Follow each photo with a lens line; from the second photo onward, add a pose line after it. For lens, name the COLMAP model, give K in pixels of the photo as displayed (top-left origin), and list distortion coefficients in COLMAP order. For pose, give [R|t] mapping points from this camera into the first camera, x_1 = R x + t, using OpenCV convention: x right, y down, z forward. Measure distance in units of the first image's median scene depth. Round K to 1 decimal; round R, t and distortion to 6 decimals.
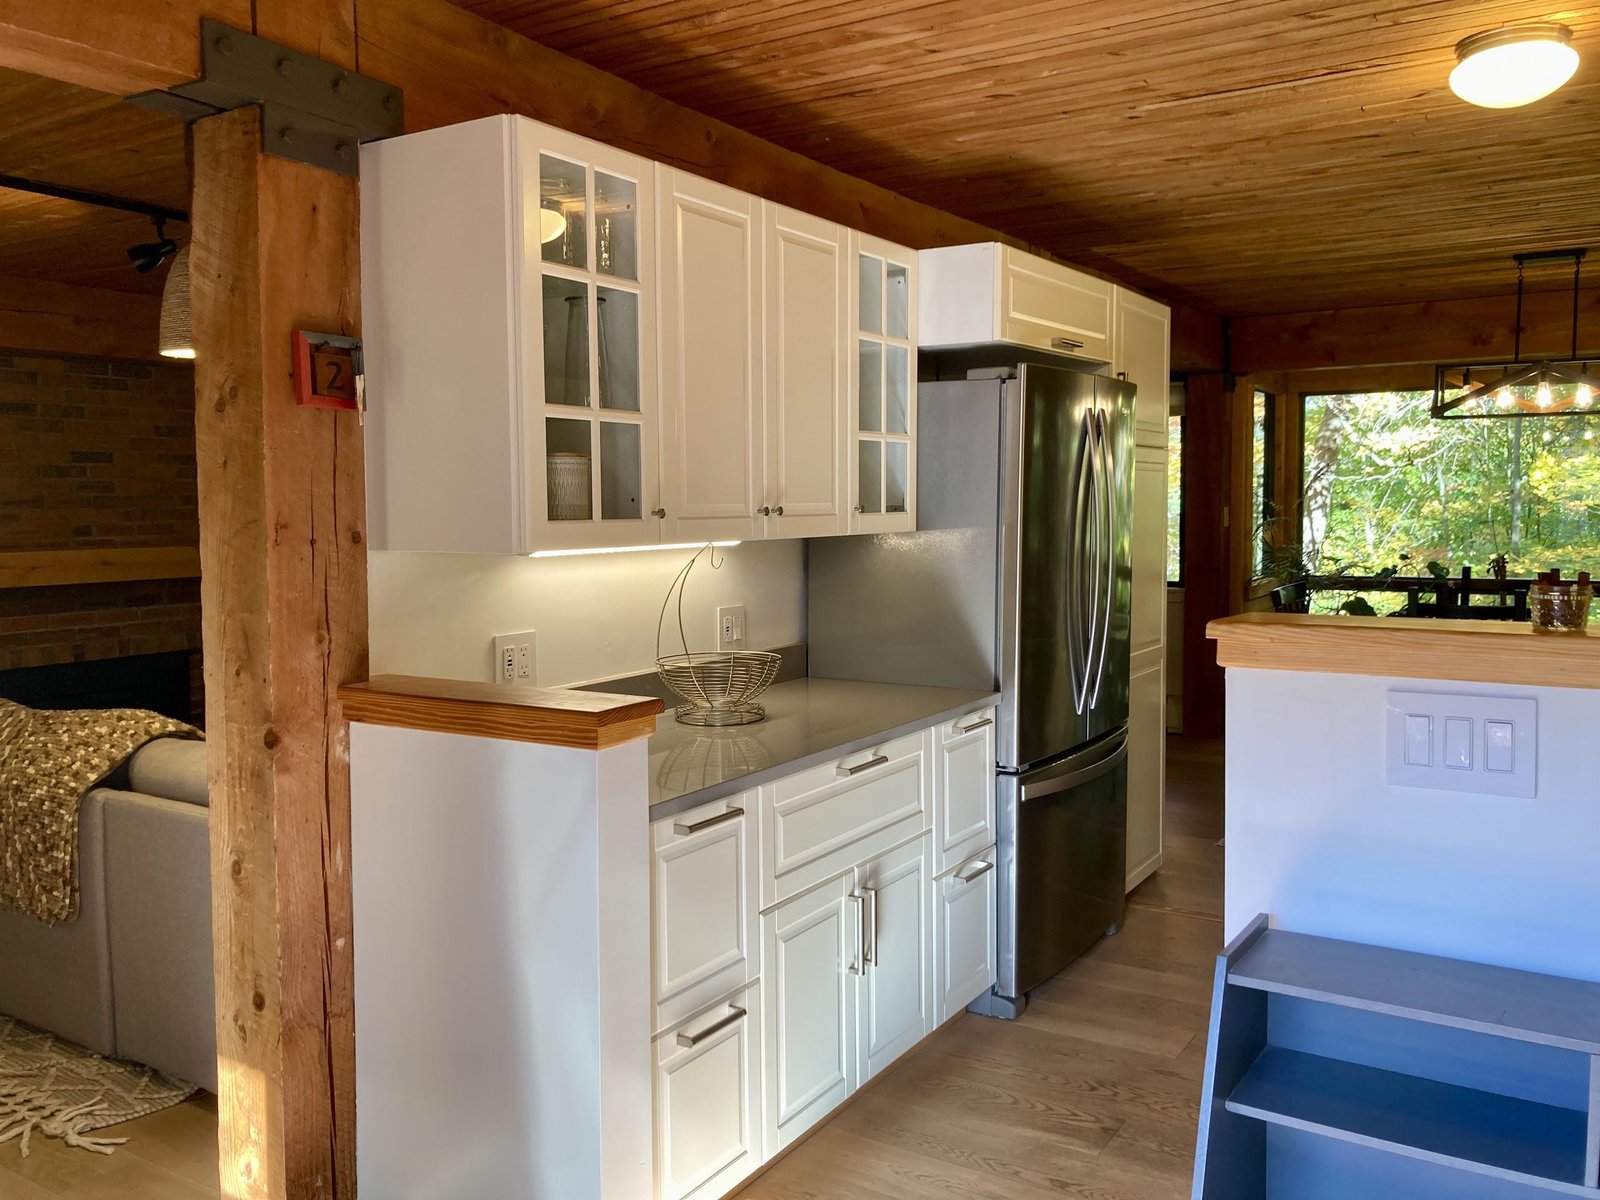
lens RADIAL K [[1317.3, 0, 800.0], [0, 1317.3, 600.0], [0, 0, 1]] dist [0.063207, -0.072268]
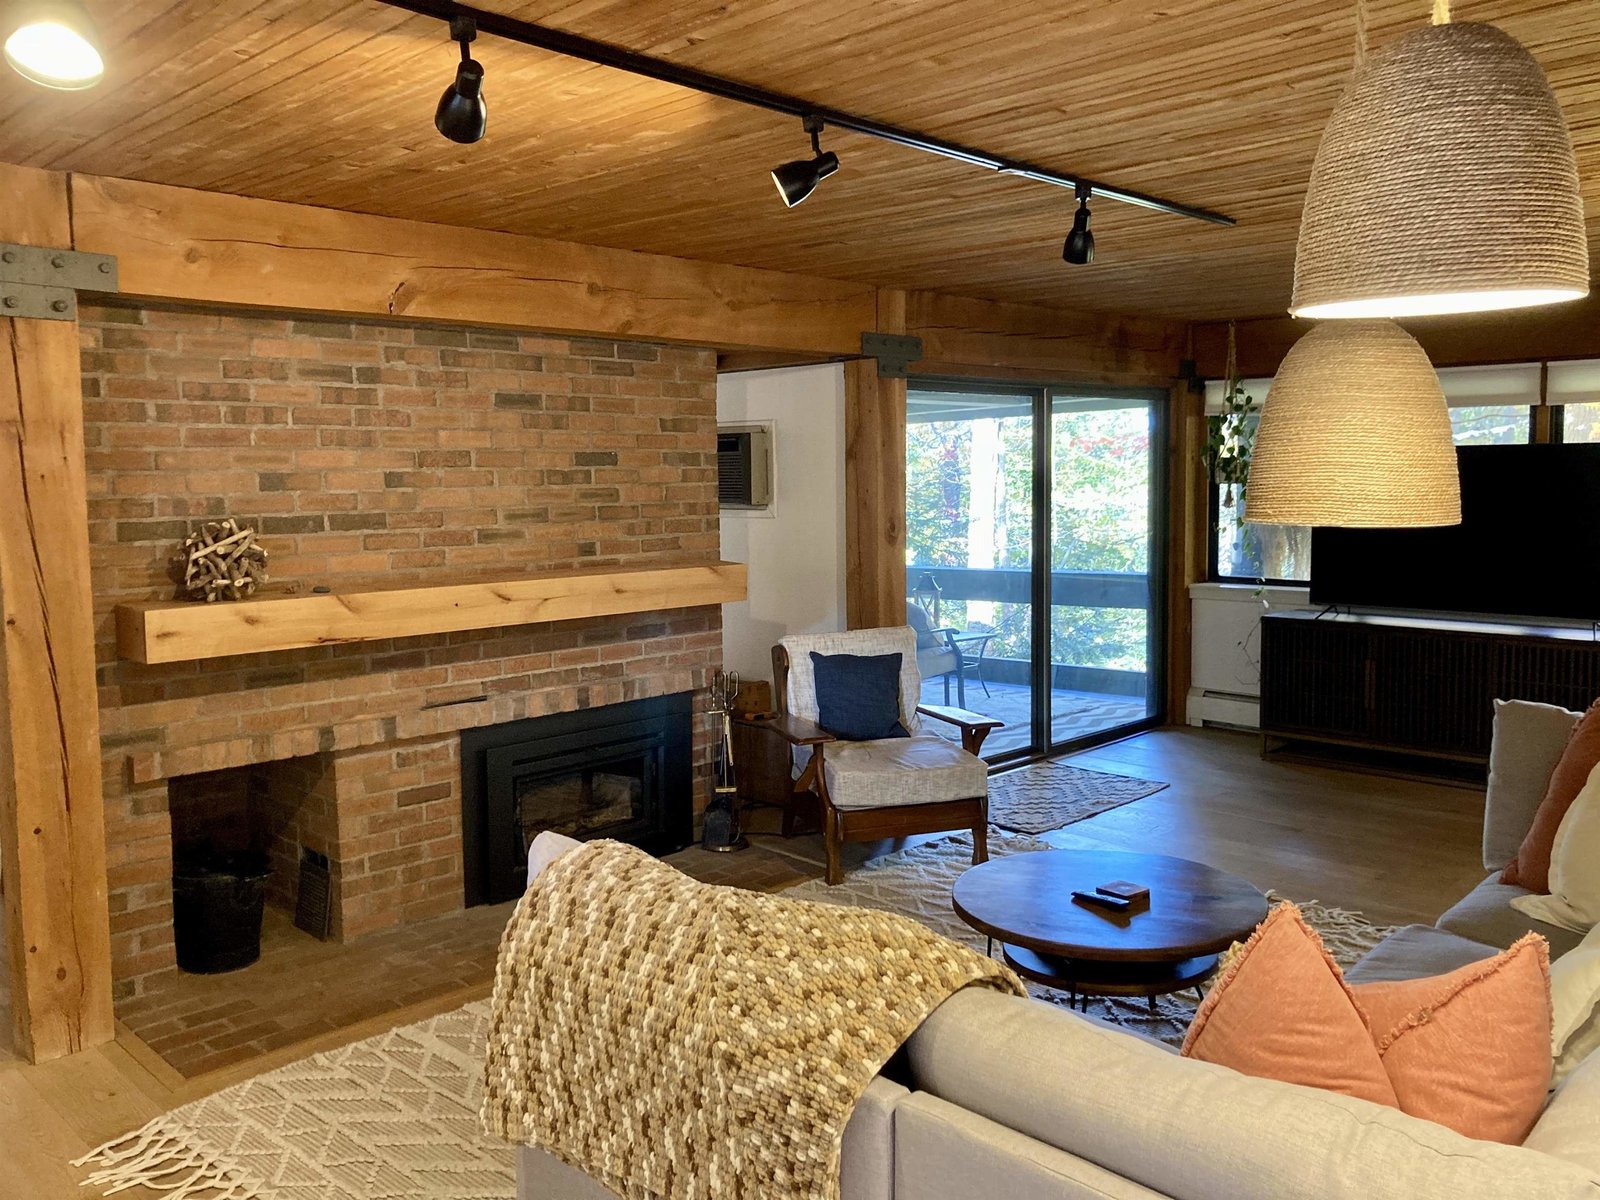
lens RADIAL K [[1317.3, 0, 800.0], [0, 1317.3, 600.0], [0, 0, 1]] dist [0.063207, -0.072268]
pose [[0.976507, 0.013512, -0.215062, -0.340579], [-0.007526, 0.999562, 0.028630, -0.064985], [0.215355, -0.026339, 0.976181, 0.341227]]
